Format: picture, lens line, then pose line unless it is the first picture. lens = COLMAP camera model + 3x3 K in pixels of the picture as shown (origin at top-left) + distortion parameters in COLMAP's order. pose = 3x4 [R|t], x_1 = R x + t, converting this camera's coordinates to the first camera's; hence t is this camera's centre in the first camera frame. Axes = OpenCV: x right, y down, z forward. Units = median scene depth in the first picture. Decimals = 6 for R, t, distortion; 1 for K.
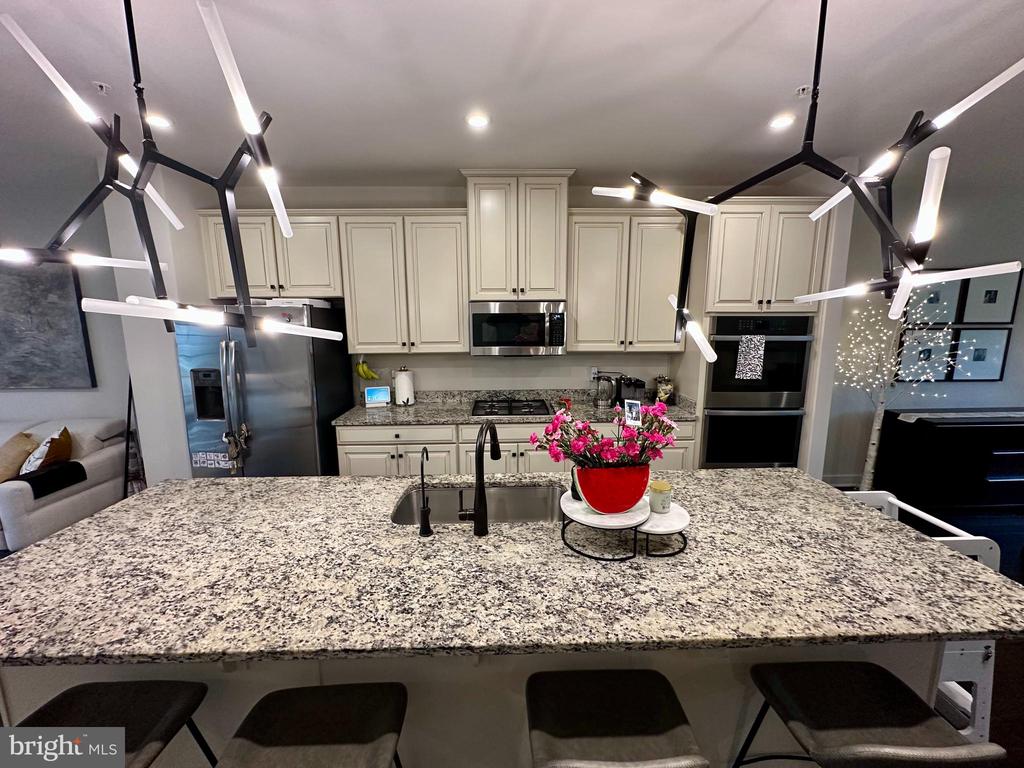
lens RADIAL K [[407.2, 0, 511.6], [0, 407.2, 382.3], [0, 0, 1]] dist [-0.004576, 0.000242]
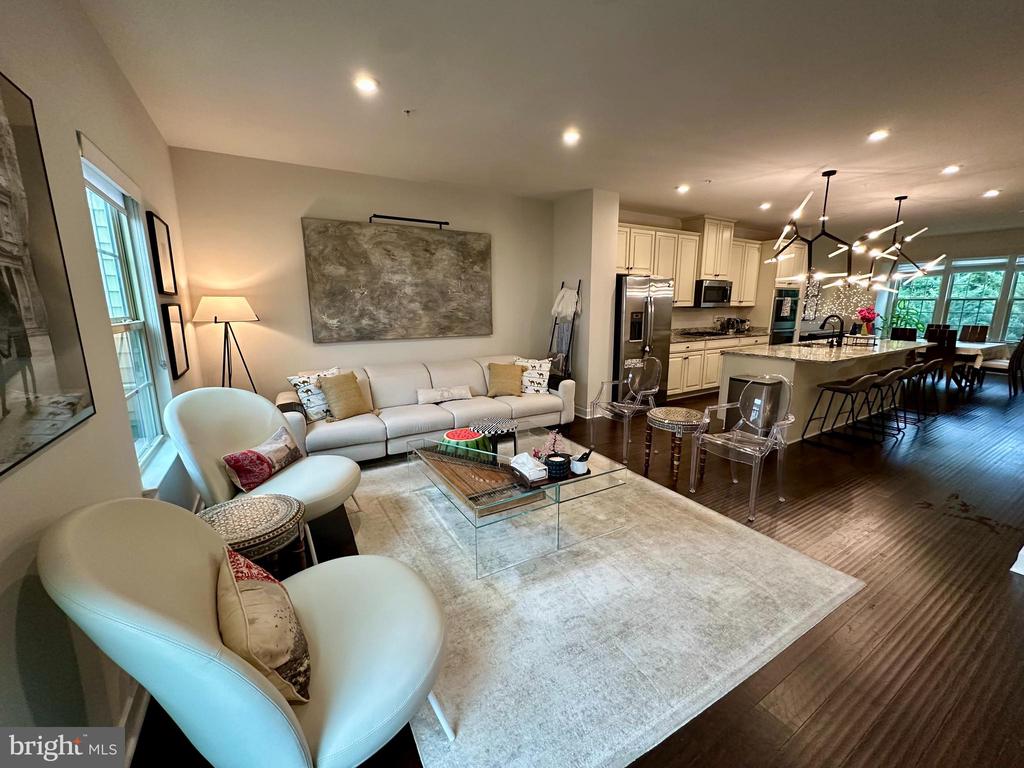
lens RADIAL K [[407.2, 0, 511.6], [0, 407.2, 382.3], [0, 0, 1]] dist [-0.004576, 0.000242]
pose [[0.873968, -0.091408, 0.477310, -1.826072], [0.075266, 0.995760, 0.052880, 0.120483], [-0.480120, -0.010290, 0.877143, -0.295366]]
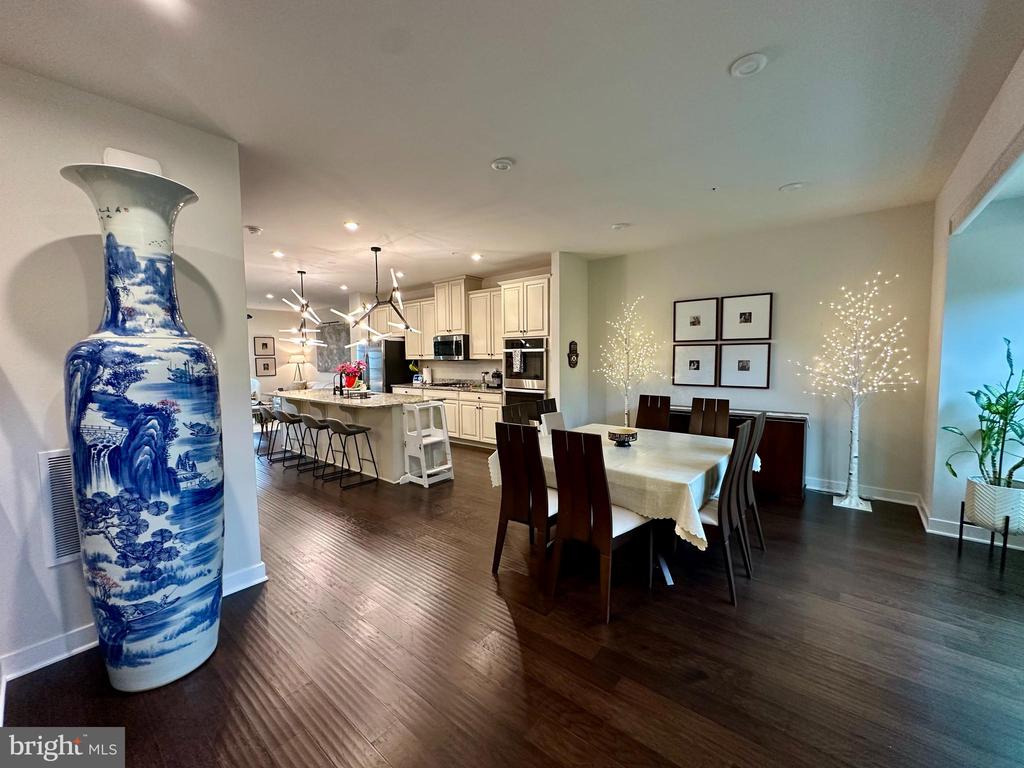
lens RADIAL K [[407.2, 0, 511.6], [0, 407.2, 382.3], [0, 0, 1]] dist [-0.004576, 0.000242]
pose [[0.751438, 0.040354, -0.658569, 1.661642], [-0.099161, 0.993698, -0.052255, 0.129329], [0.652310, 0.104571, 0.750704, -0.395627]]
